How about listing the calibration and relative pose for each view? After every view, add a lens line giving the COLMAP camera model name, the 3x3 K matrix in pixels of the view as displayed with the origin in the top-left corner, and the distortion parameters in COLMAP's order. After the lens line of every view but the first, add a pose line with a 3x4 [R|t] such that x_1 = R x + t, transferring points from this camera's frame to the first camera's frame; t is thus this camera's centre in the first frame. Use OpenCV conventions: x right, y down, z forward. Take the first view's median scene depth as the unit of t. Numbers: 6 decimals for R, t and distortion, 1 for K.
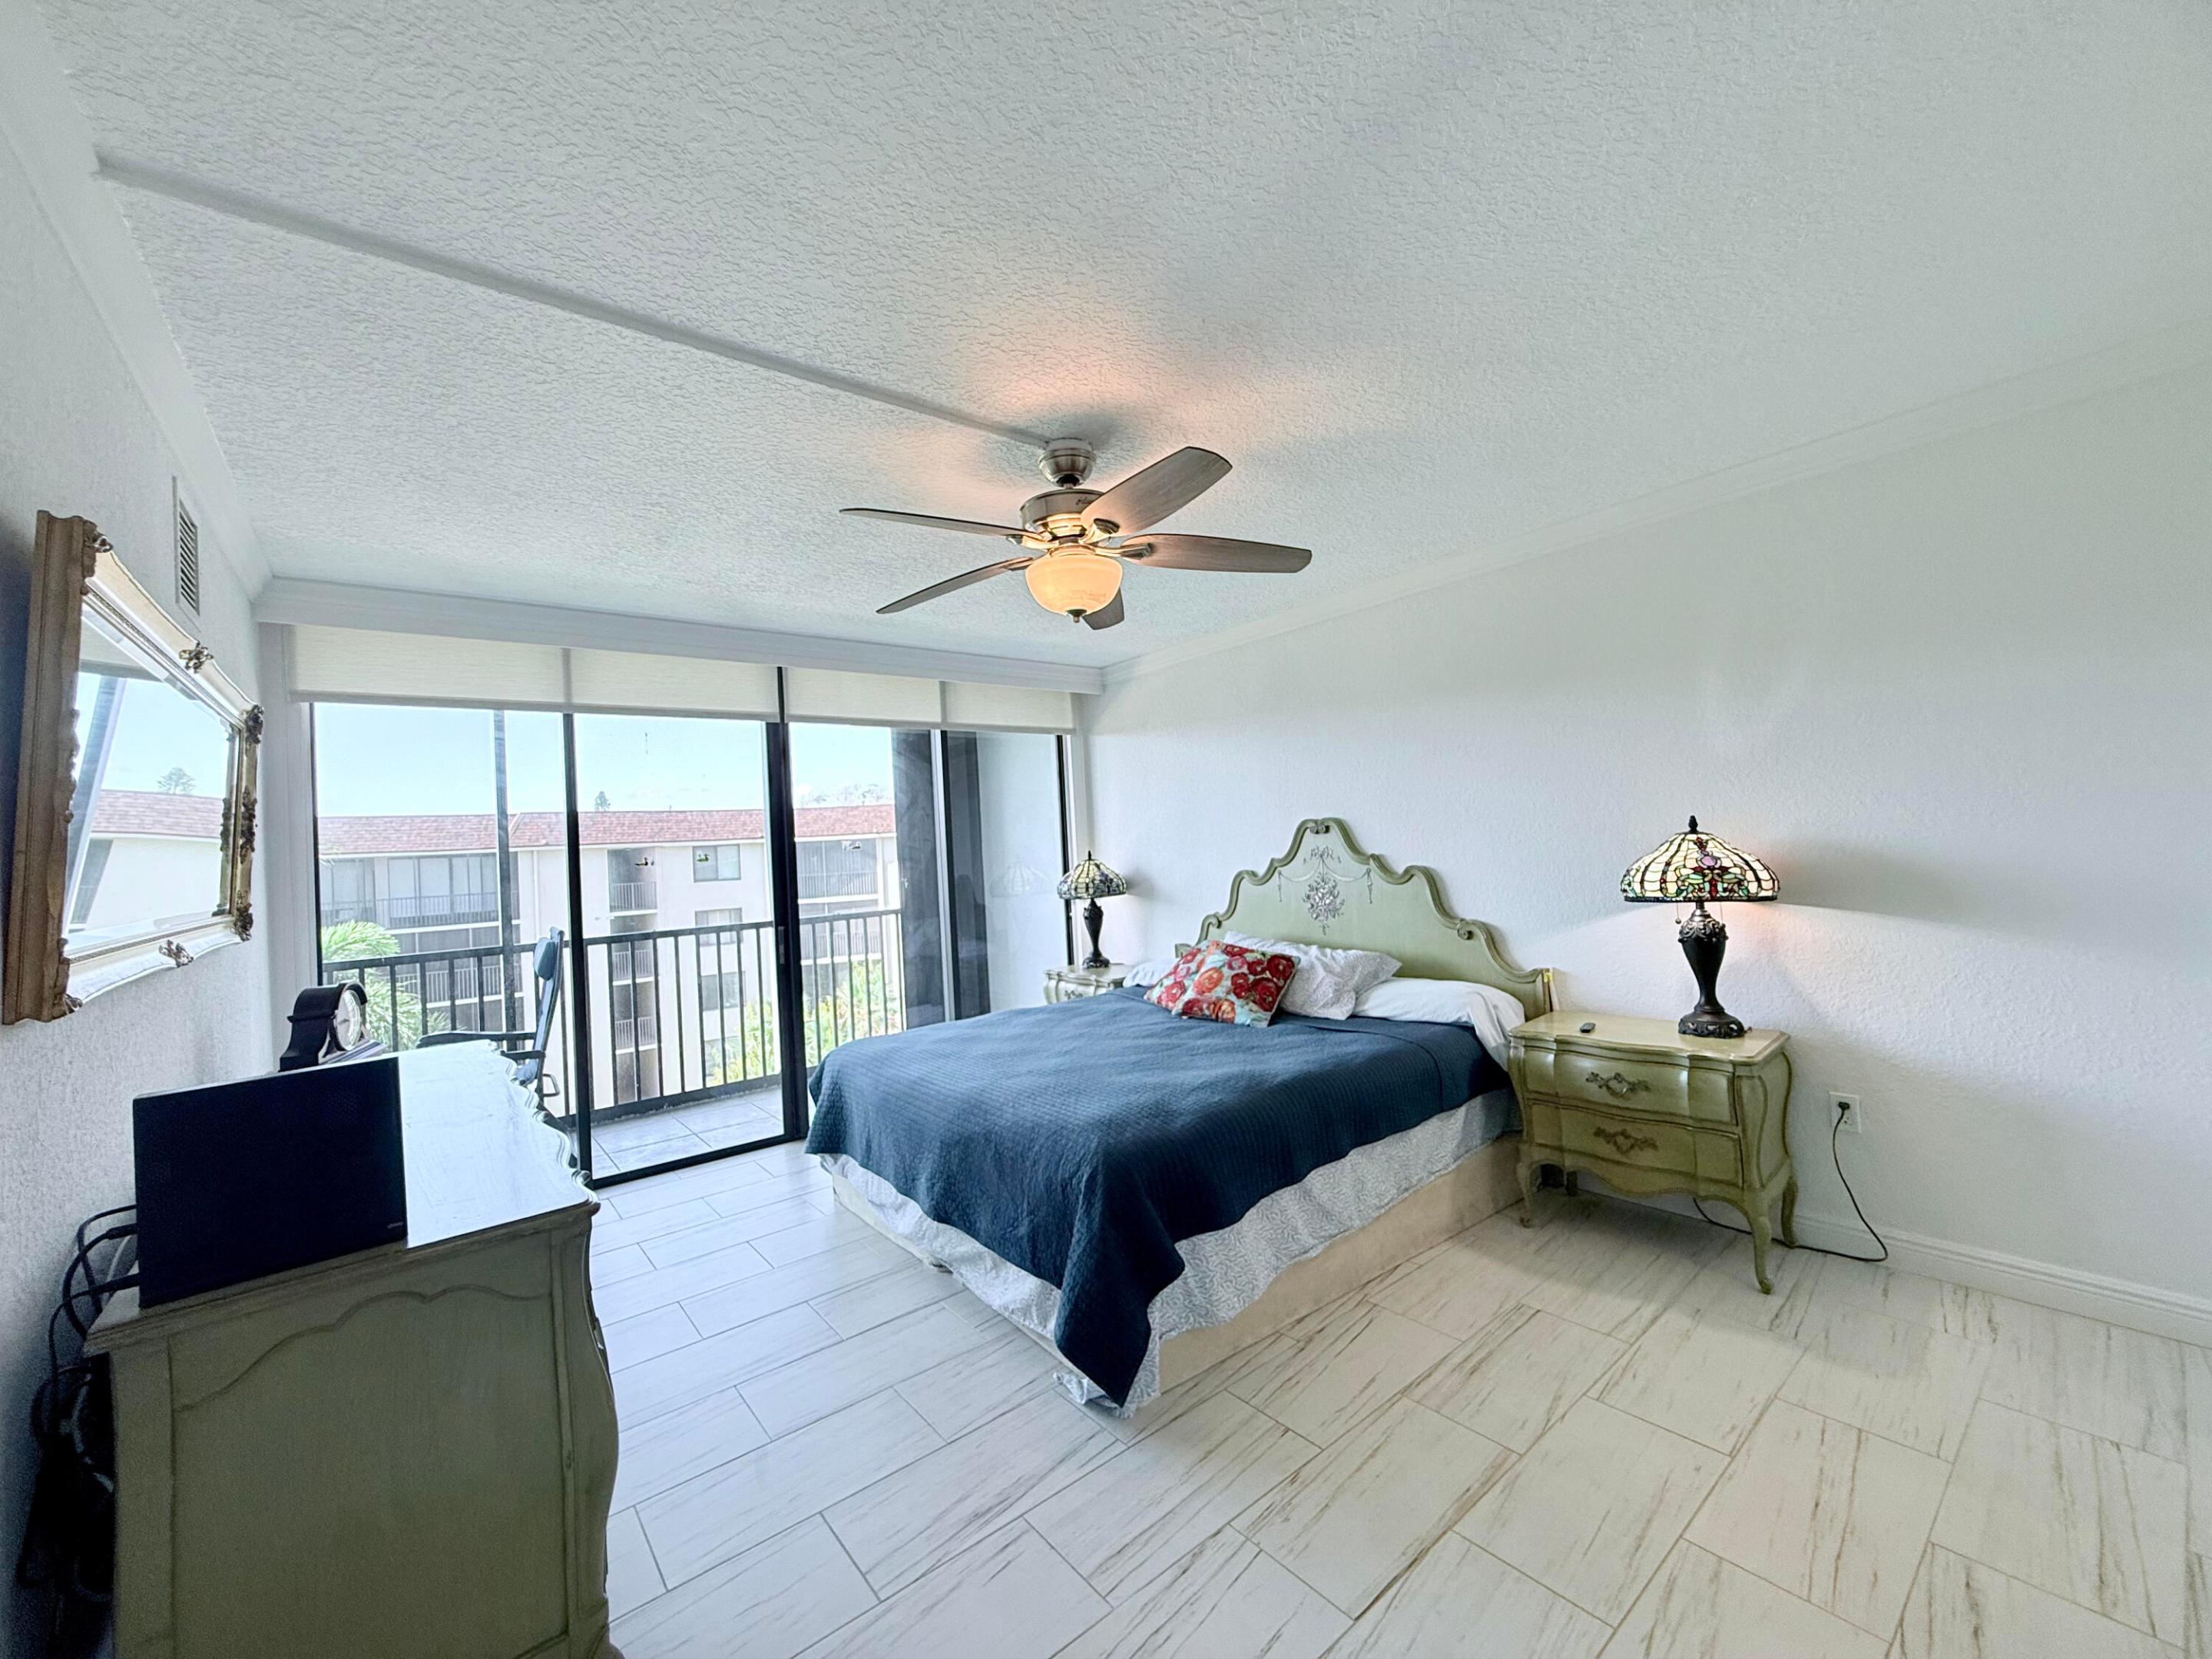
lens RADIAL K [[879.2, 0, 1103.3], [0, 879.2, 828.5], [0, 0, 1]] dist [-0.001783, 0.000125]
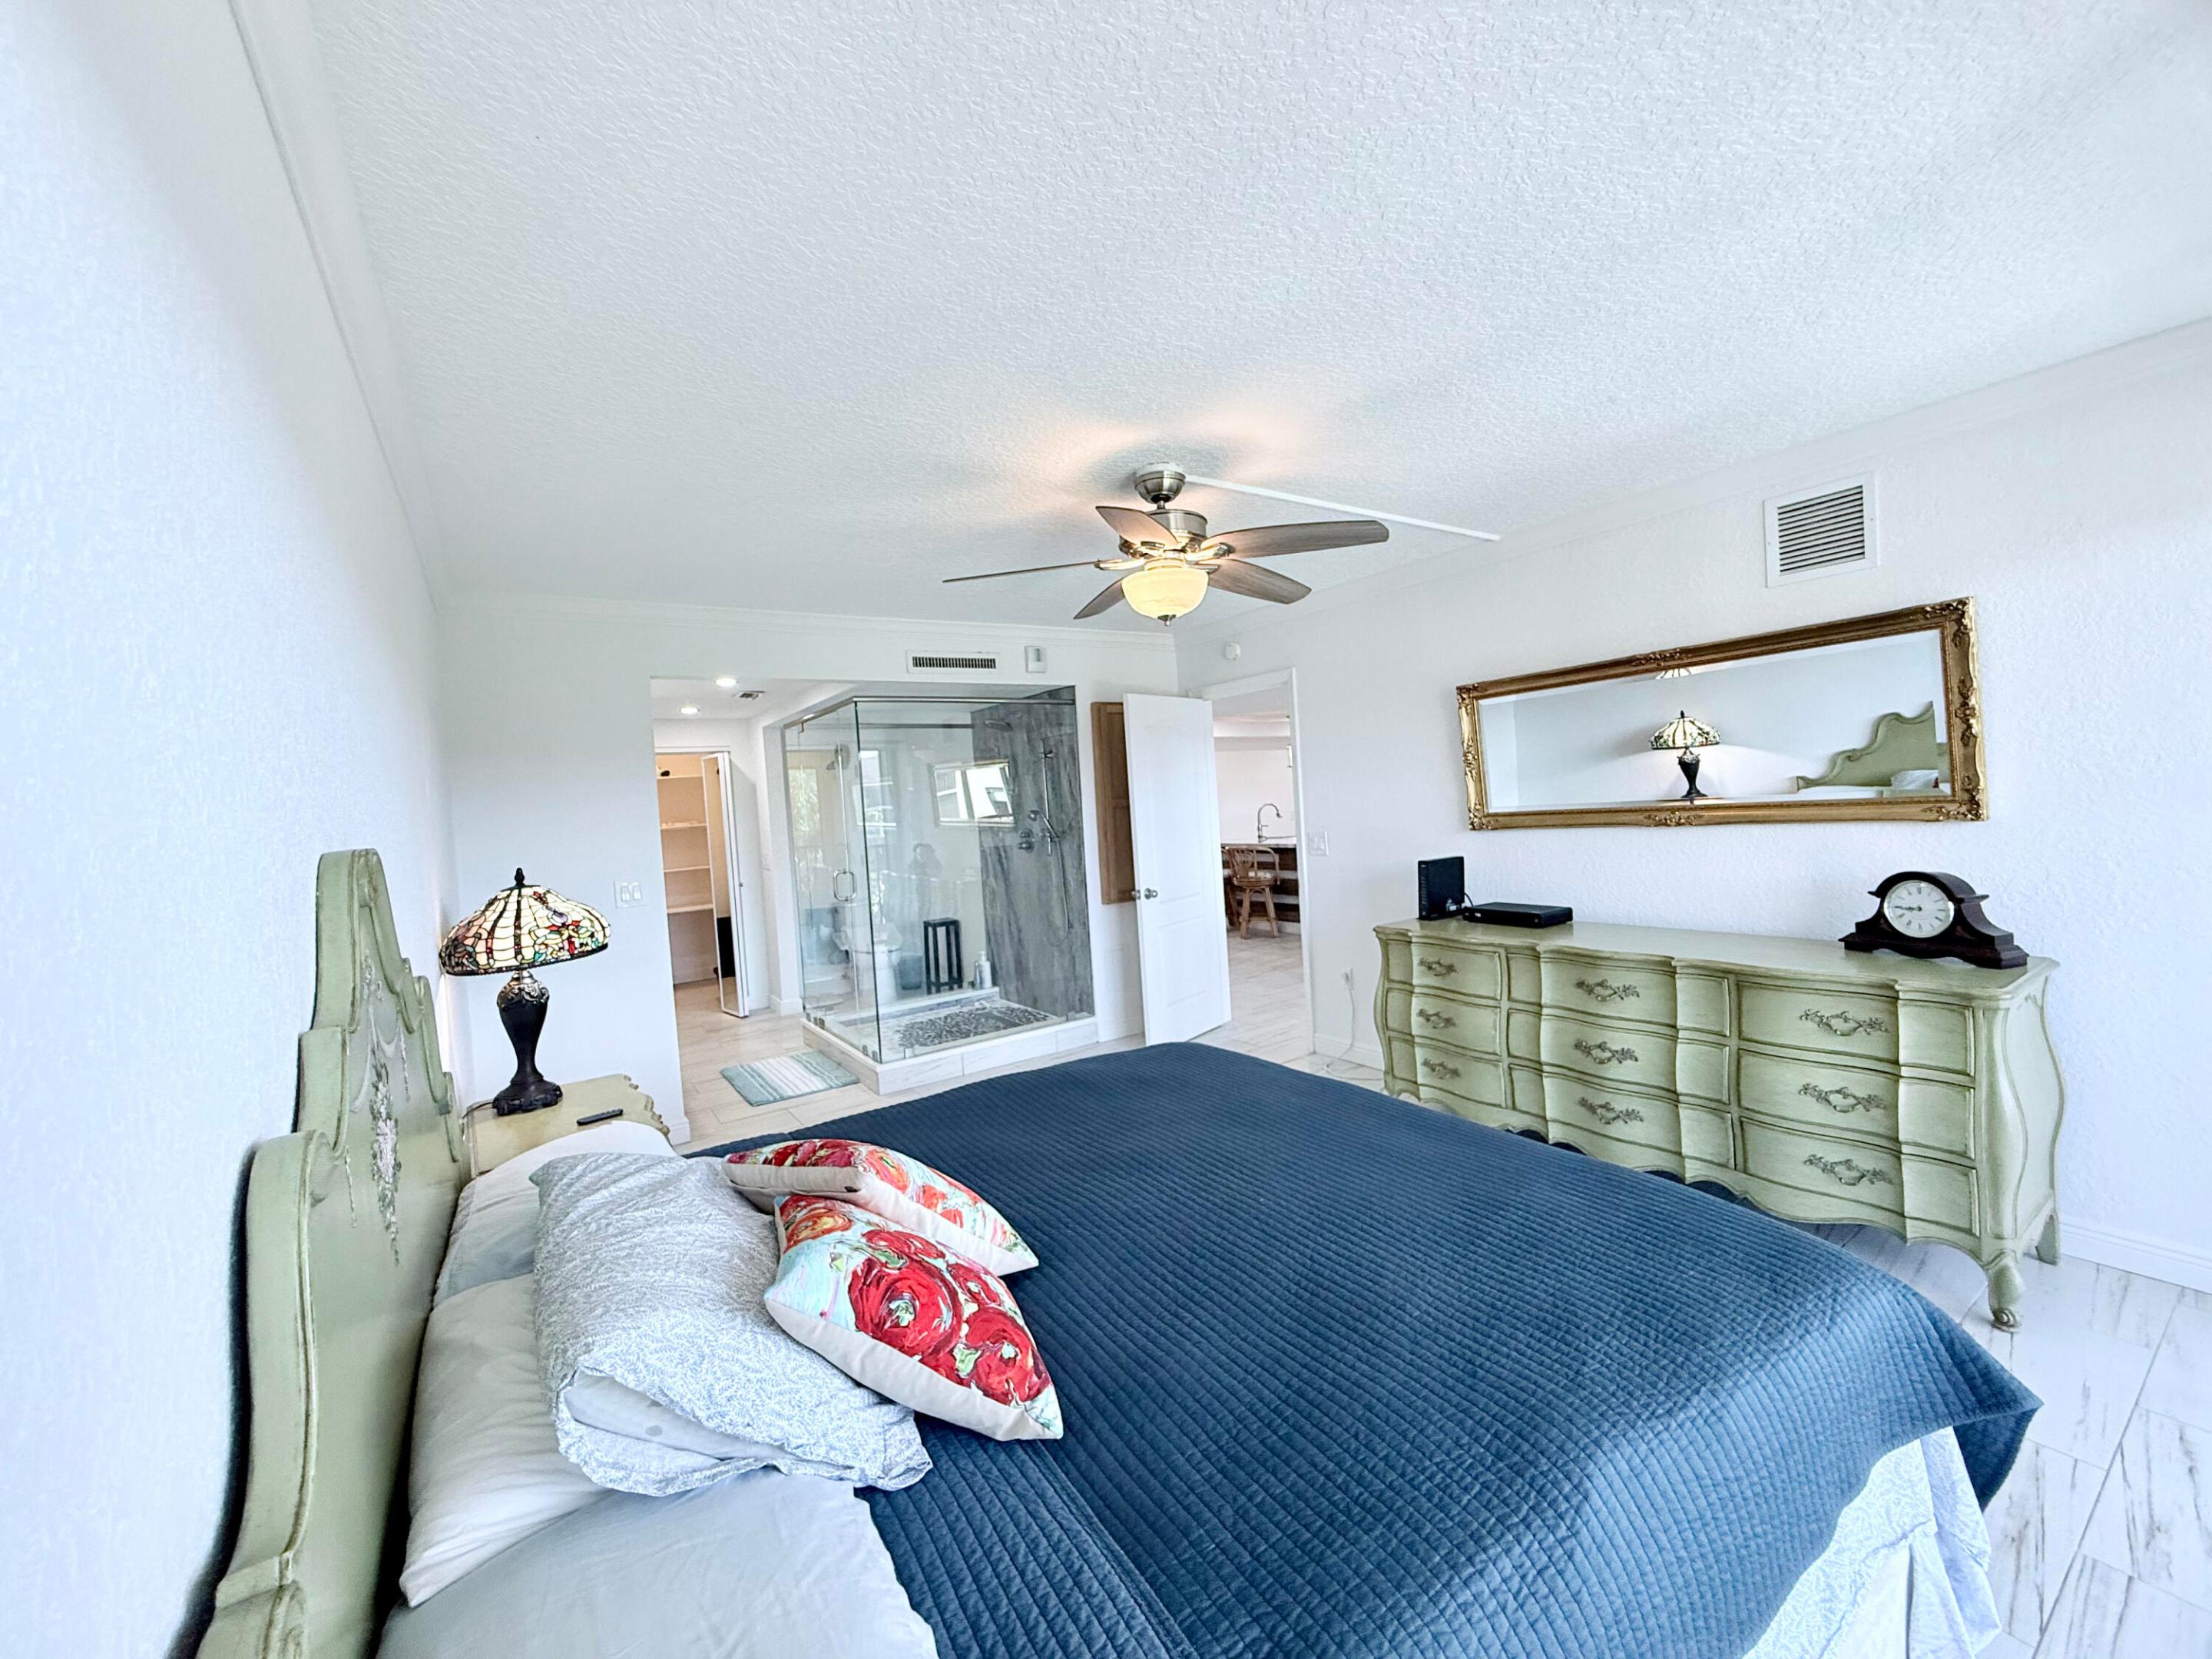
lens RADIAL K [[871.6, 0, 1106.0], [0, 871.6, 829.5], [0, 0, 1]] dist [-0.000604, 0.000020]
pose [[-0.989514, 0.115432, 0.086820, -0.022264], [0.116781, 0.993101, 0.010606, 0.001682], [-0.084997, 0.020633, -0.996168, 1.416379]]
